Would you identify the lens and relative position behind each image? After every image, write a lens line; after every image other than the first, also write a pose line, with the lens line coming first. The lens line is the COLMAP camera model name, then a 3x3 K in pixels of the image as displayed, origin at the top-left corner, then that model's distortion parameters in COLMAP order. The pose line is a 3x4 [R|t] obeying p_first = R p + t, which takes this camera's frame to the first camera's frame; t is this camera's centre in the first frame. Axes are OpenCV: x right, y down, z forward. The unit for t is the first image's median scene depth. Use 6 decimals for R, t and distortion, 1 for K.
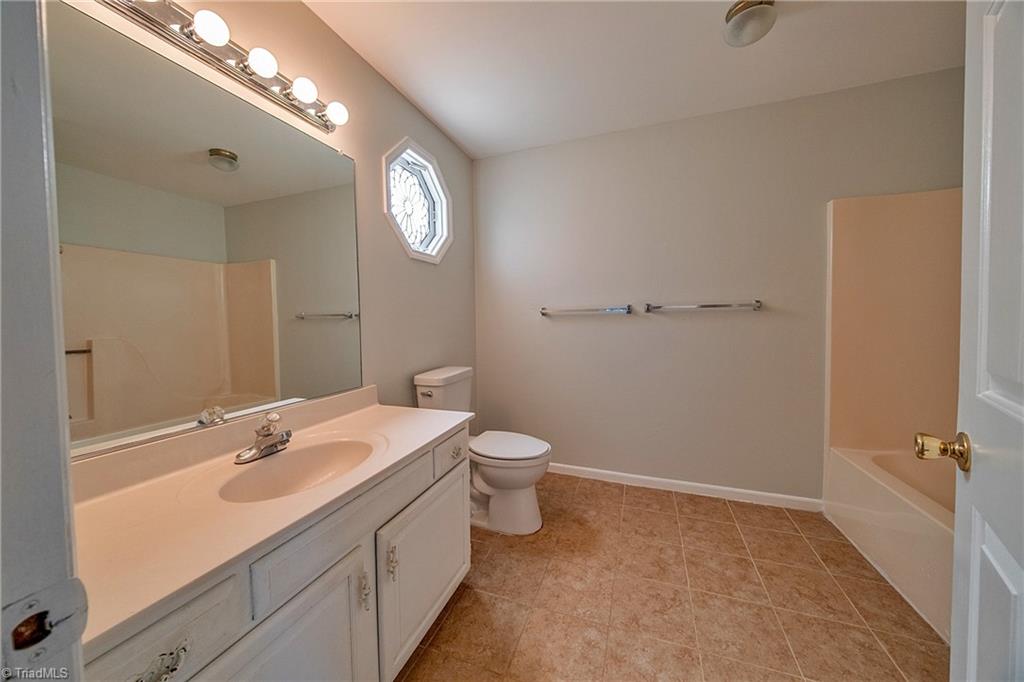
lens RADIAL K [[351.2, 0, 510.2], [0, 351.2, 336.8], [0, 0, 1]] dist [0.010290, -0.001742]
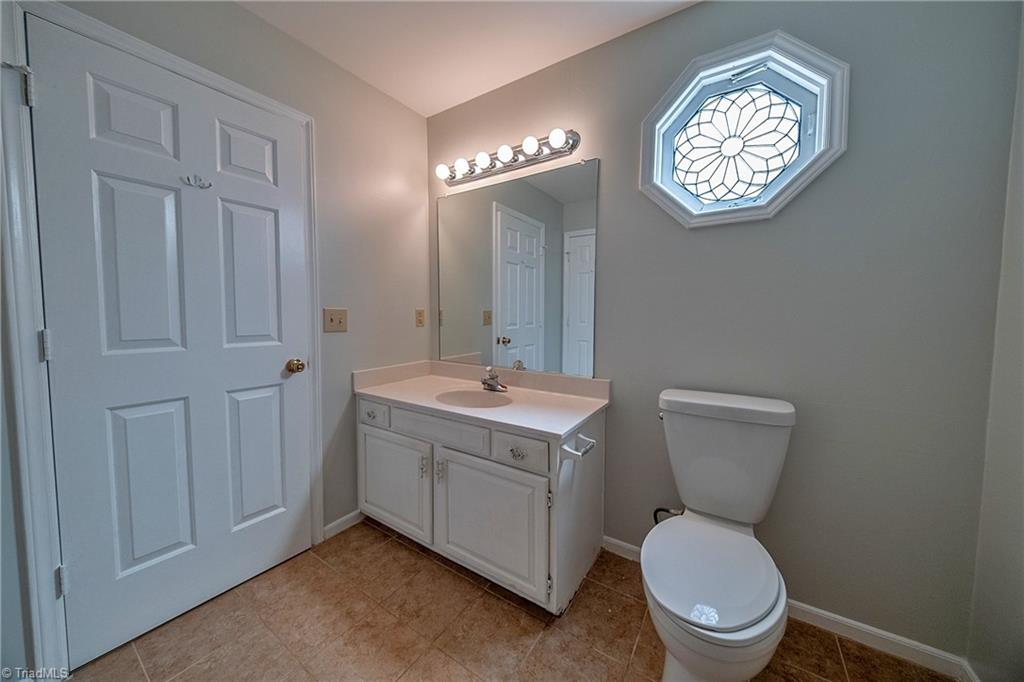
lens RADIAL K [[351.2, 0, 509.8], [0, 351.2, 335.3], [0, 0, 1]] dist [0.010290, -0.001742]
pose [[-0.221414, 0.068022, -0.972805, 0.637149], [-0.037727, 0.996220, 0.078247, -0.056405], [0.974450, 0.054026, -0.218011, 0.974883]]
